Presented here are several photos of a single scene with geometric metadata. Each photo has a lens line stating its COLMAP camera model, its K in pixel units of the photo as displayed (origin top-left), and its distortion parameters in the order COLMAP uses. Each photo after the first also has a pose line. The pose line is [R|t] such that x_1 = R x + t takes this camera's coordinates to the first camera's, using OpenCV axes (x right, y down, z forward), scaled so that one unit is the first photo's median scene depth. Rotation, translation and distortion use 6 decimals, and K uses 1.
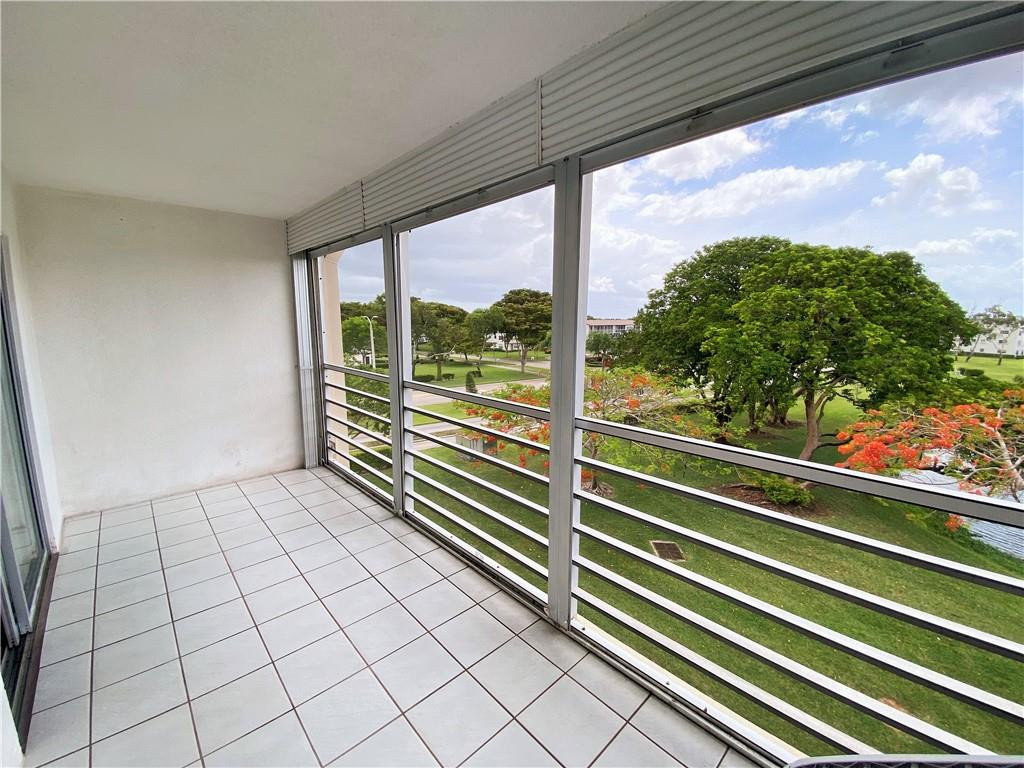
lens RADIAL K [[412.3, 0, 511.3], [0, 412.3, 385.6], [0, 0, 1]] dist [0.027162, -0.025993]
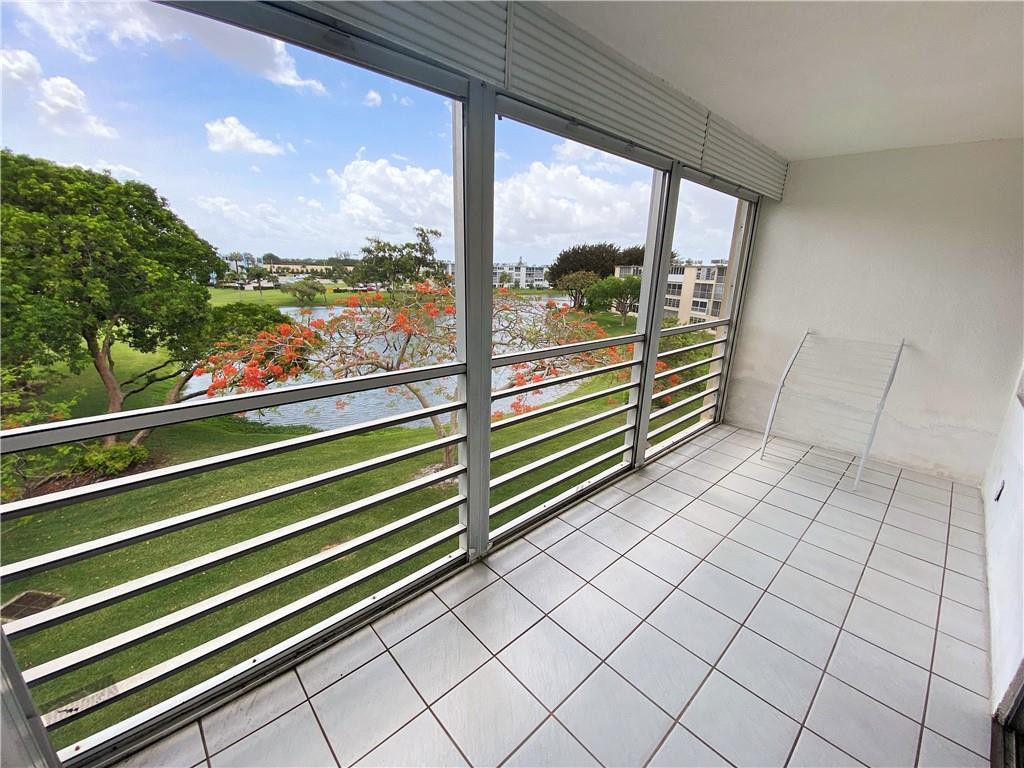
lens RADIAL K [[412.3, 0, 511.3], [0, 412.3, 385.6], [0, 0, 1]] dist [0.027162, -0.025993]
pose [[0.012682, -0.278676, 0.960301, -0.666536], [0.129017, 0.952807, 0.274798, -0.108281], [-0.991561, 0.120410, 0.048037, 0.689946]]
